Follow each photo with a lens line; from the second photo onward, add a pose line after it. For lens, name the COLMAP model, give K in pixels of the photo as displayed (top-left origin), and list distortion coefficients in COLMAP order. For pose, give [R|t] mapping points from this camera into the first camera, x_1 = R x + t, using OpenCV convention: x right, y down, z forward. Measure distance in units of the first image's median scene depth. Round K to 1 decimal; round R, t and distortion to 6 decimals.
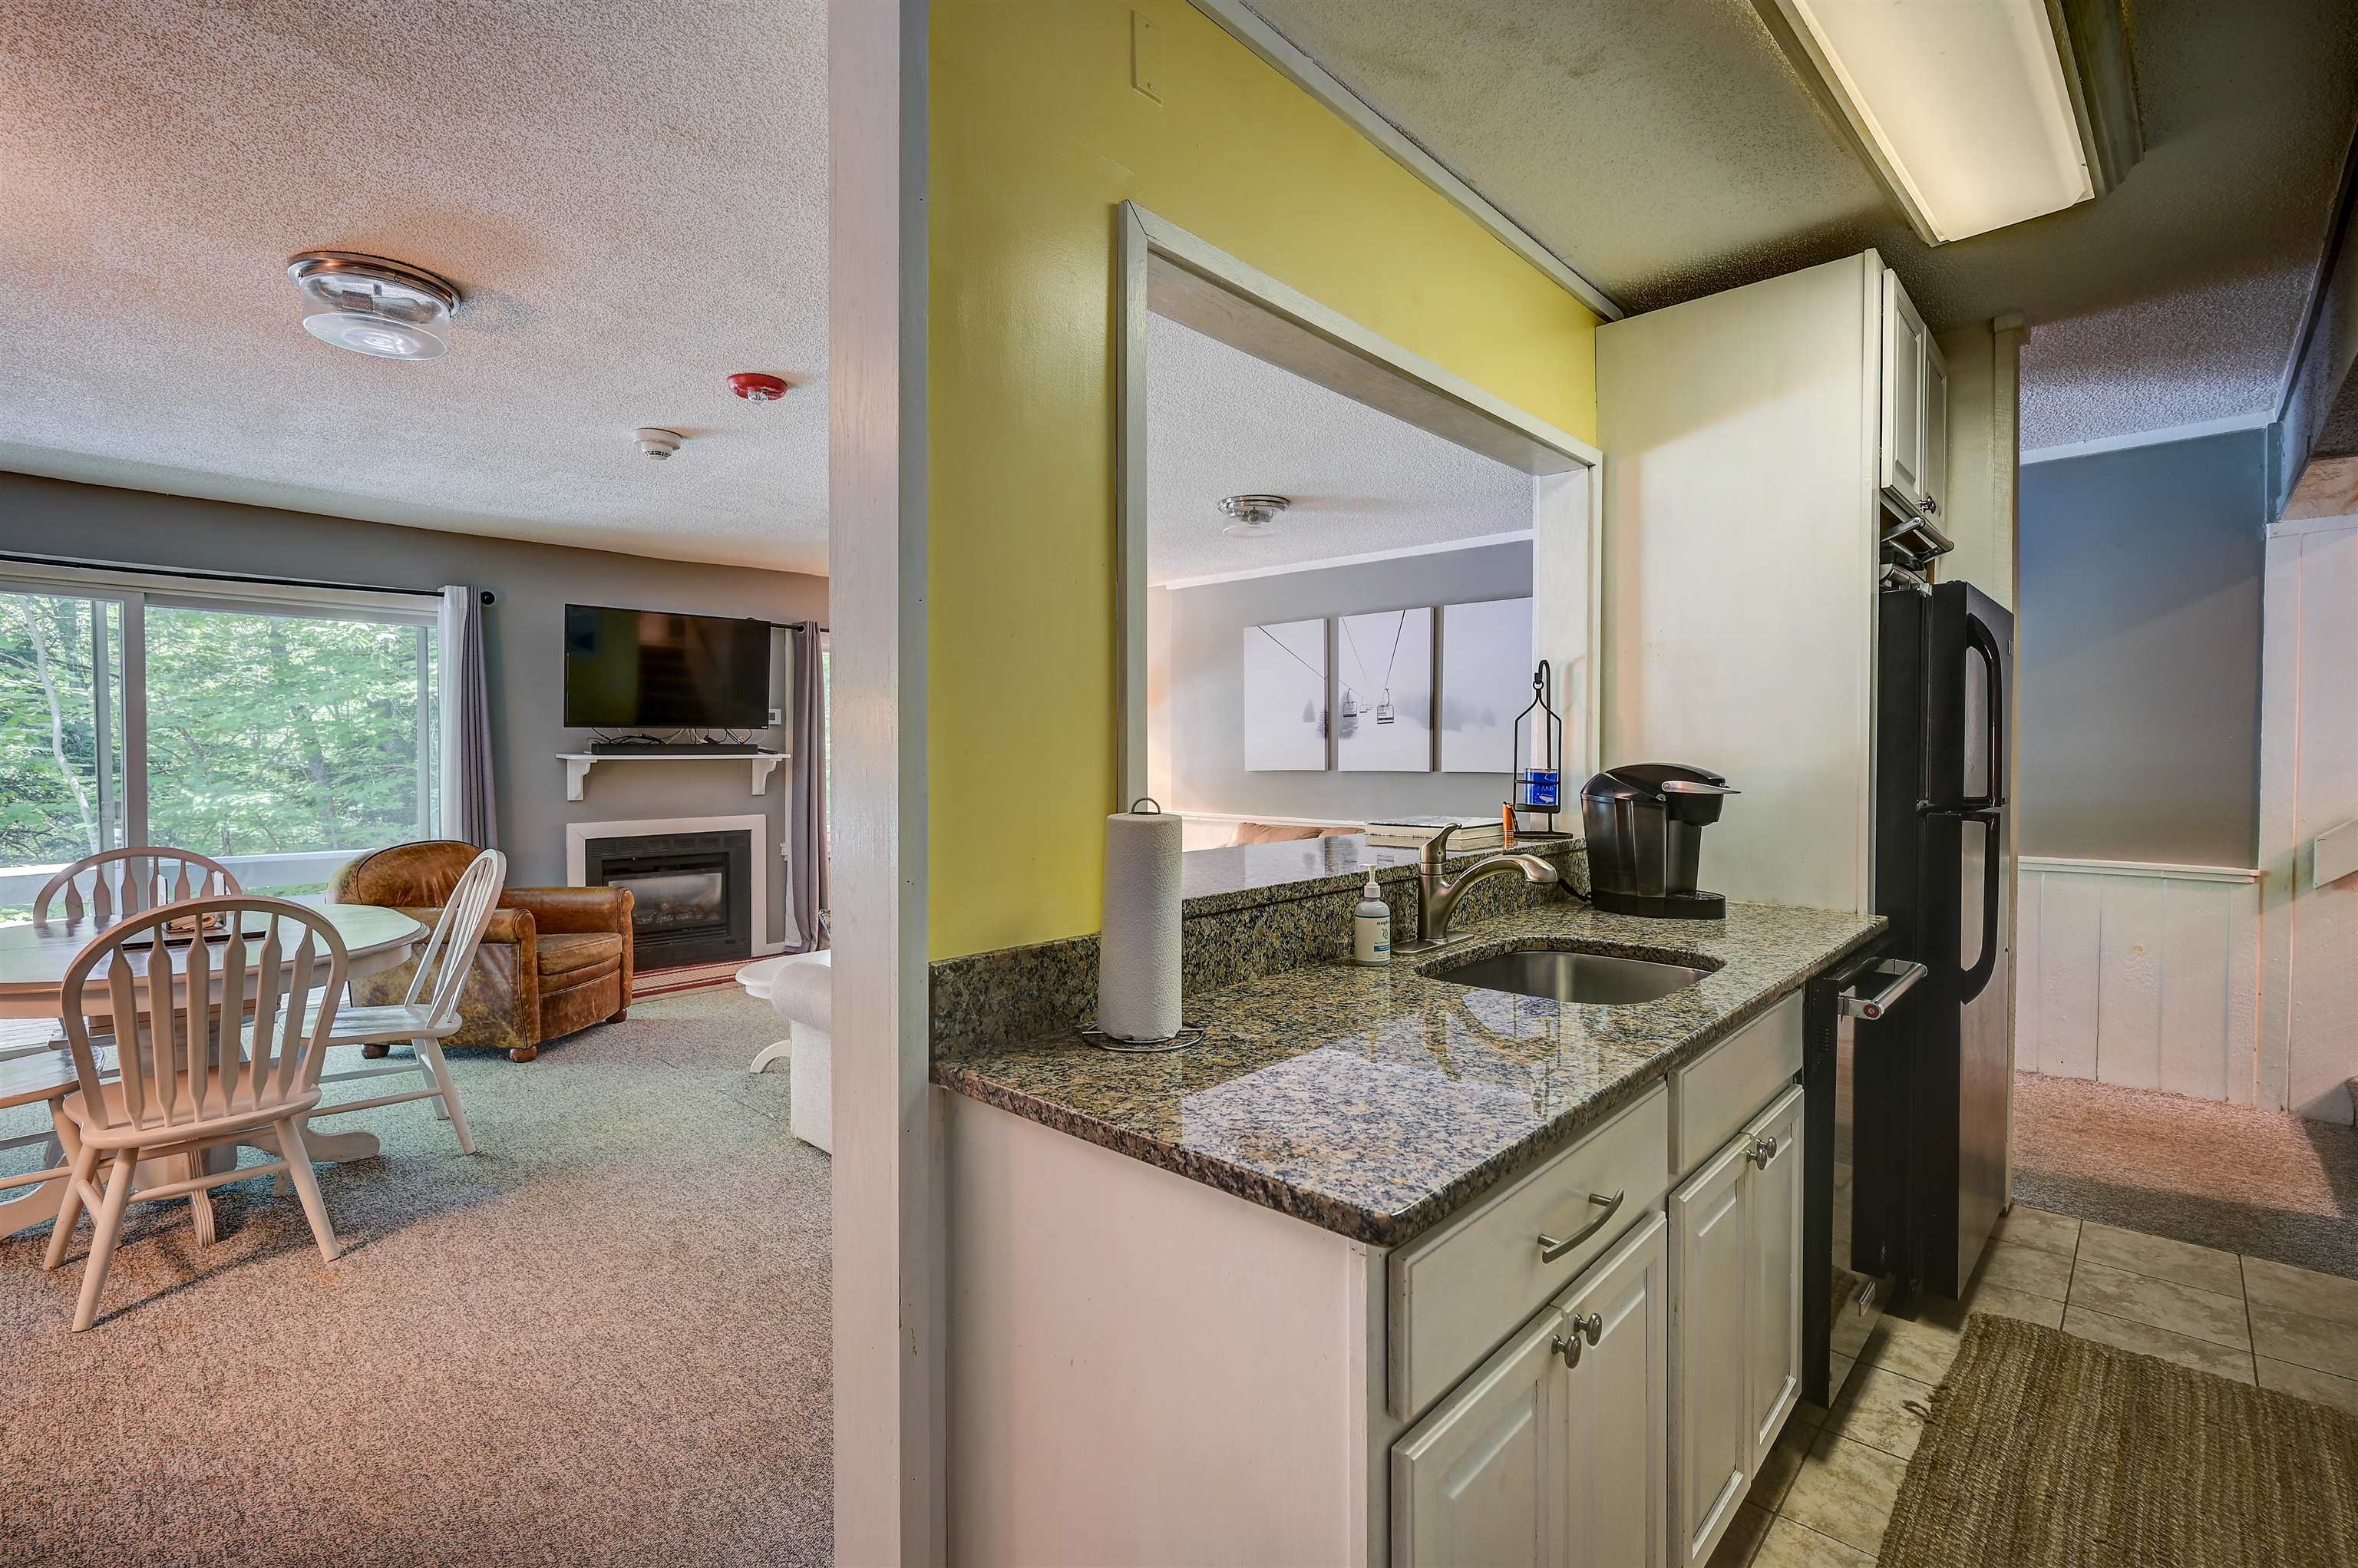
lens RADIAL K [[1056.7, 0, 1184.9], [0, 1056.7, 772.7], [0, 0, 1]] dist [-0.000661, 0.001033]
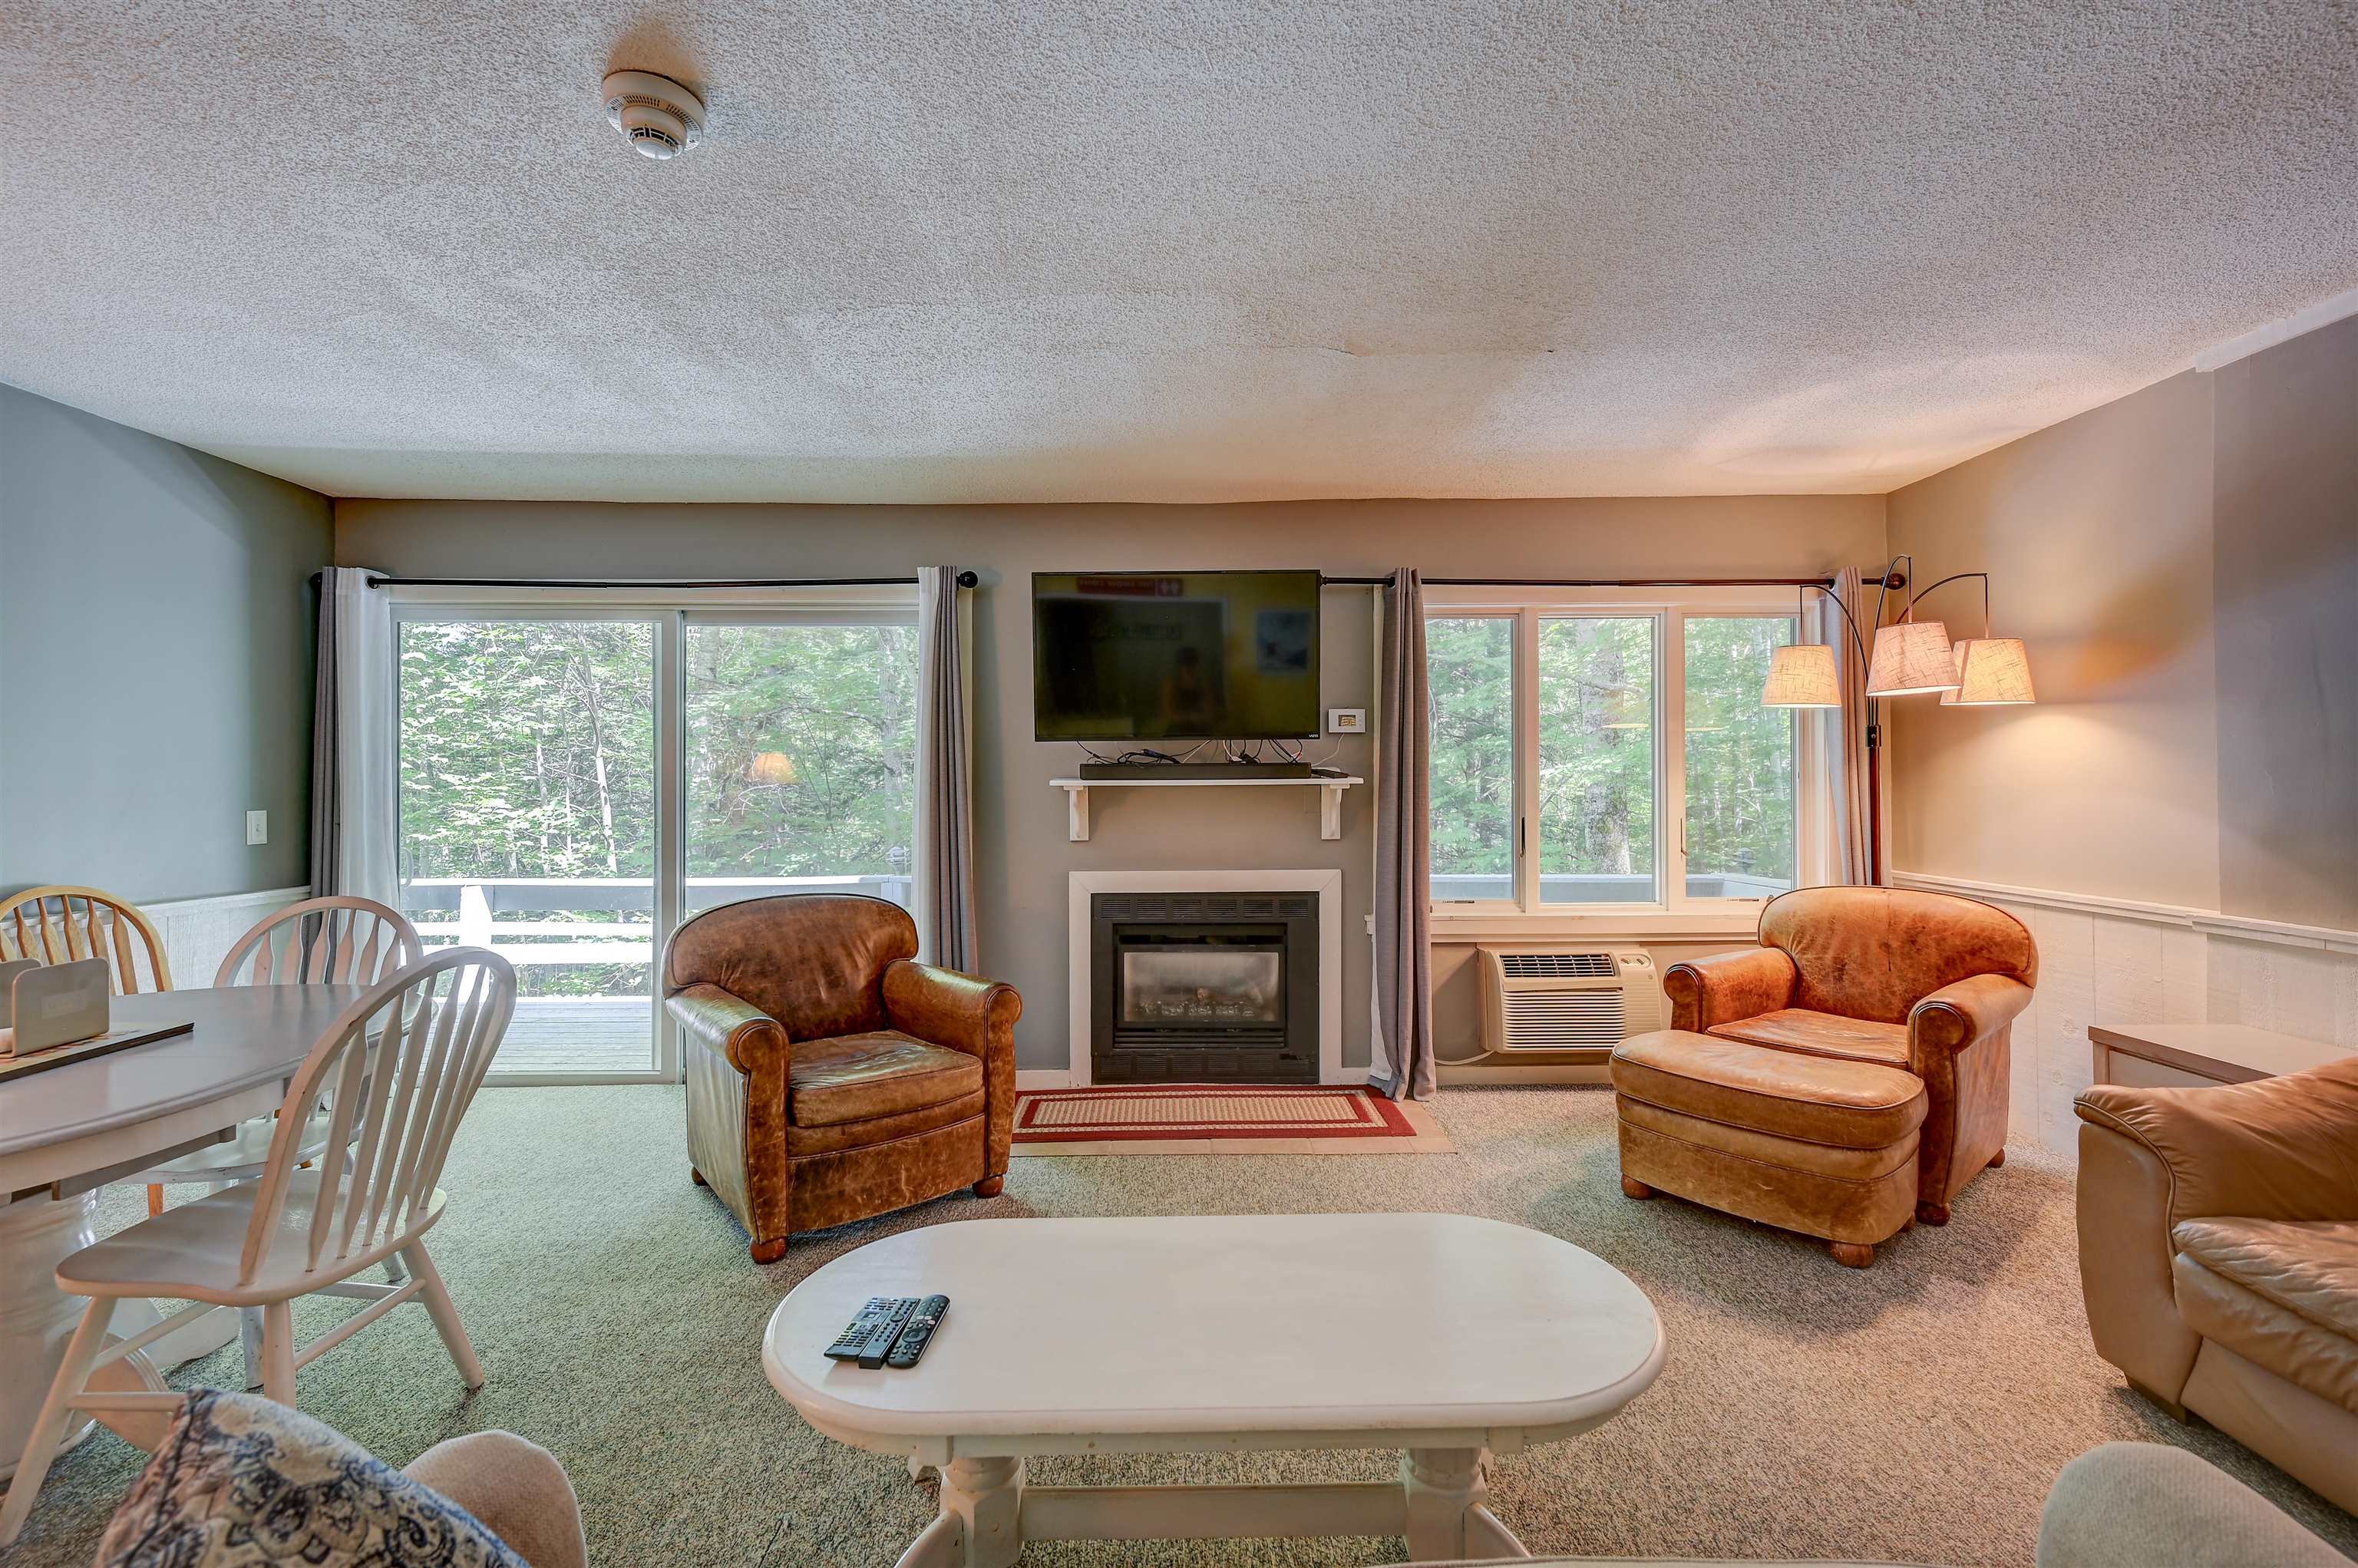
lens RADIAL K [[1023.2, 0, 1187.6], [0, 1023.2, 773.8], [0, 0, 1]] dist [0.000717, 0.002300]
pose [[0.693148, -0.008345, -0.720747, -0.006658], [-0.010529, 0.999709, -0.021700, -0.011888], [0.720719, 0.022630, 0.692858, 1.078814]]
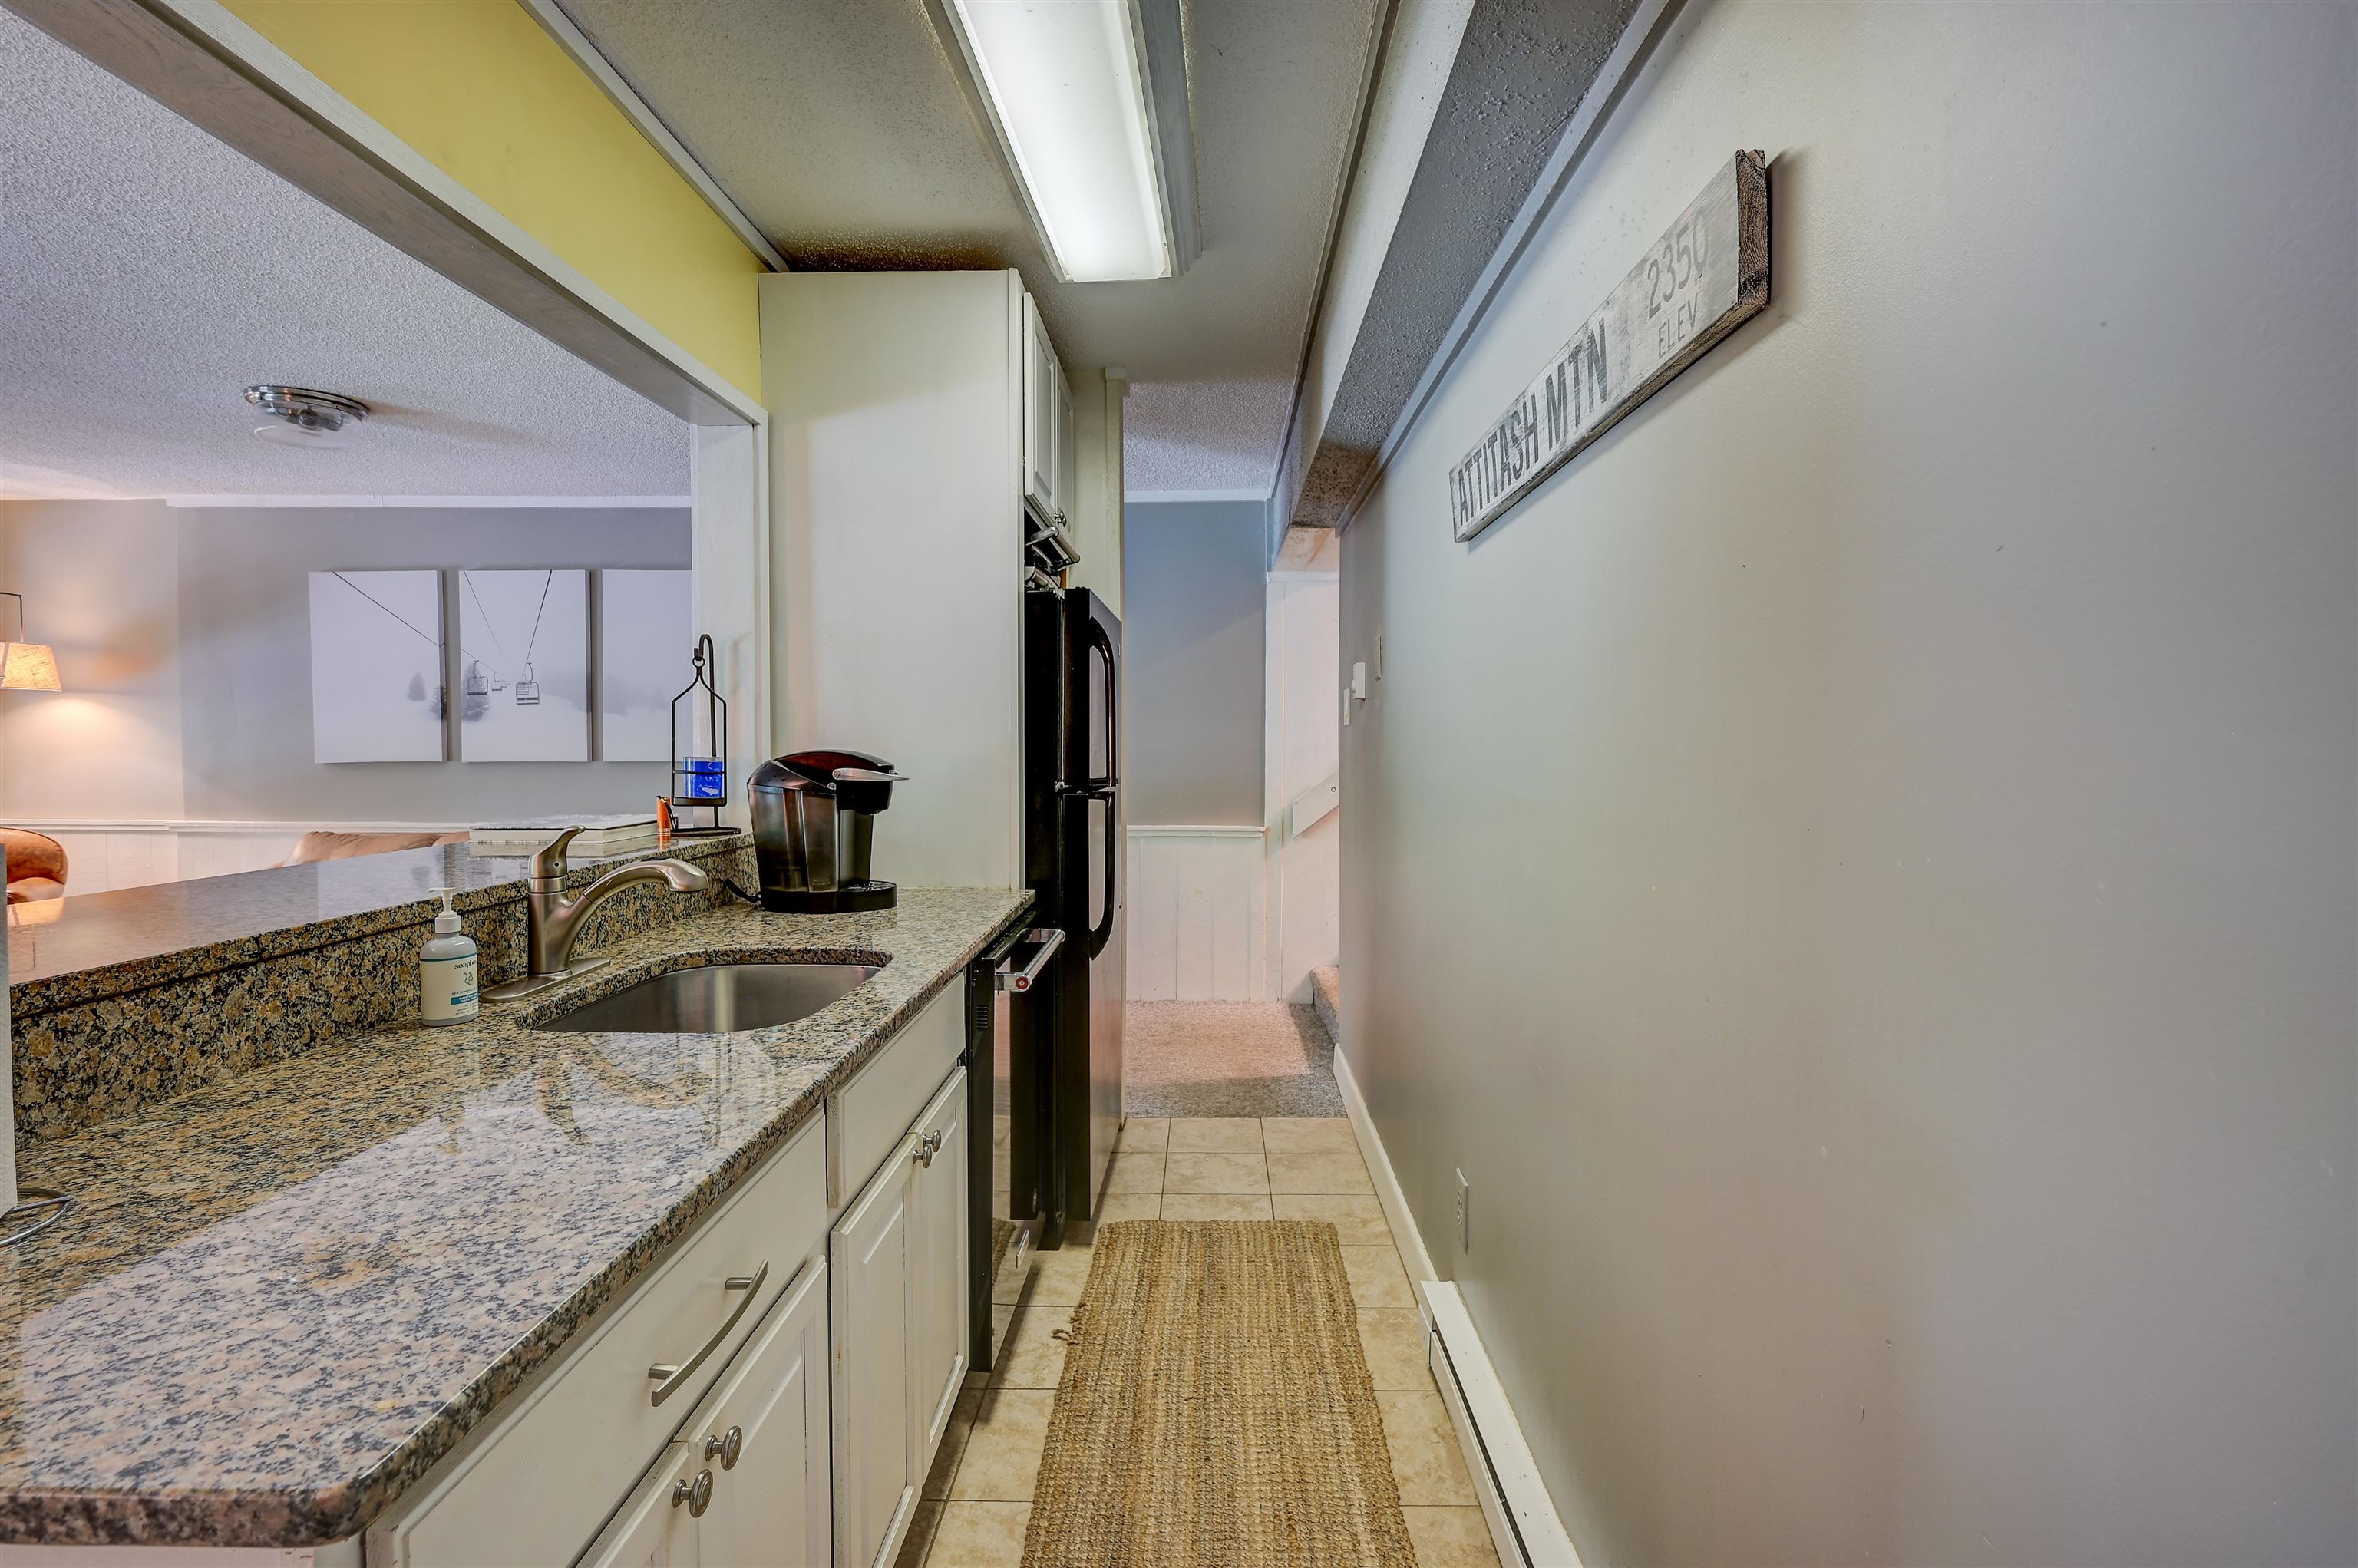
lens RADIAL K [[1056.7, 0, 1180.6], [0, 1056.7, 766.1], [0, 0, 1]] dist [-0.000661, 0.001033]
pose [[0.750113, -0.014204, 0.661157, 0.049654], [0.010715, 0.999899, 0.009325, 0.000042], [-0.661222, 0.000089, 0.750190, 0.069429]]
